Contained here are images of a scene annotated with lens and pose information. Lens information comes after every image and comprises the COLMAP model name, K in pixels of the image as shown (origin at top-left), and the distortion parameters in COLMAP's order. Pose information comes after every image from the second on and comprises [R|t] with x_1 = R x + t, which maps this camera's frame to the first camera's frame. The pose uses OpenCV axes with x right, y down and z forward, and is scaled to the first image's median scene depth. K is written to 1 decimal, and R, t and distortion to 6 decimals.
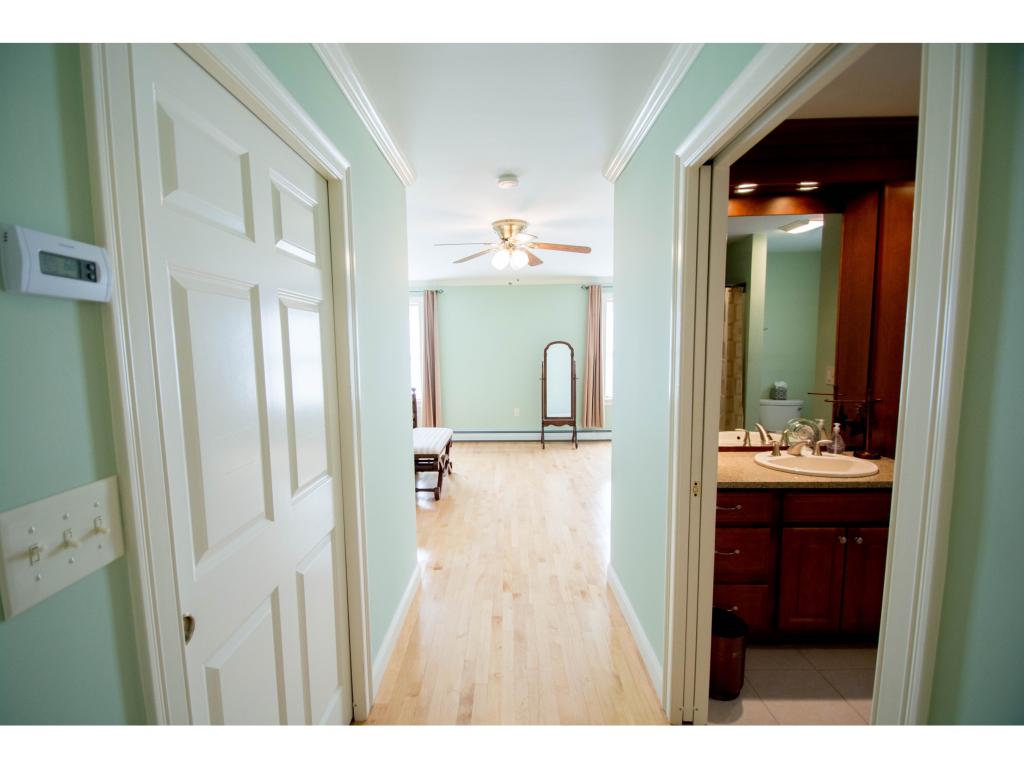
lens RADIAL K [[431.4, 0, 505.1], [0, 431.4, 388.1], [0, 0, 1]] dist [0.000957, -0.000463]
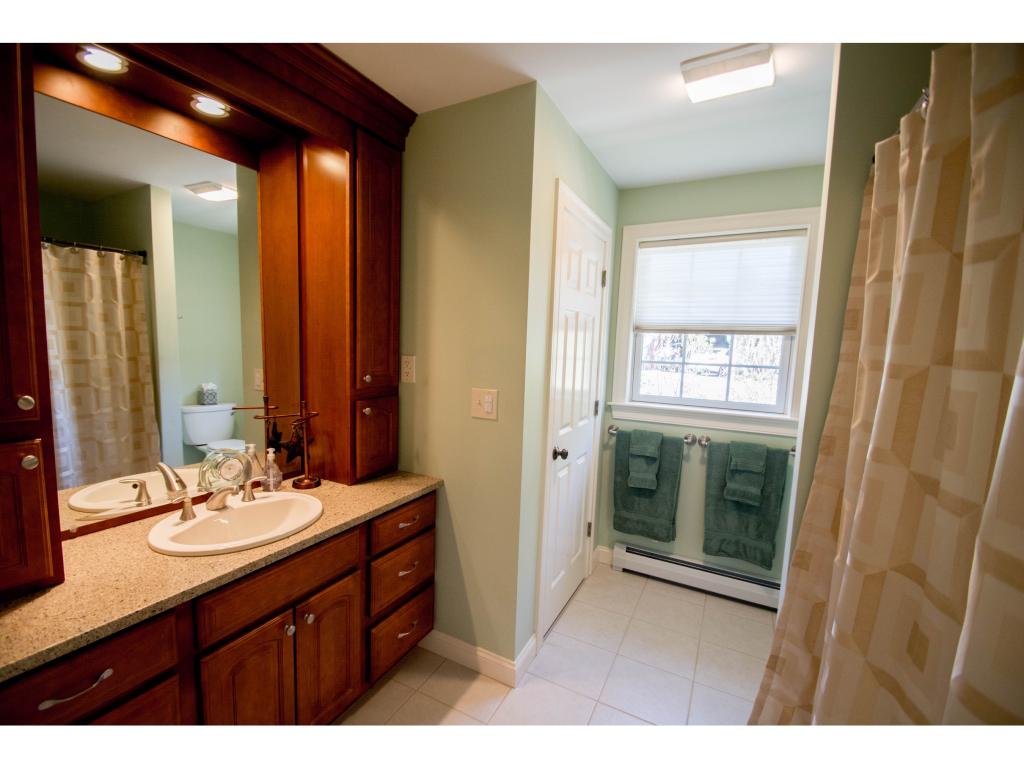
lens RADIAL K [[454.4, 0, 505.1], [0, 454.4, 394.9], [0, 0, 1]] dist [-0.001842, -0.004479]
pose [[0.422120, -0.068483, 0.903950, 0.222388], [0.046961, 0.997456, 0.053638, -0.032517], [-0.905323, 0.019809, 0.424262, 0.280151]]
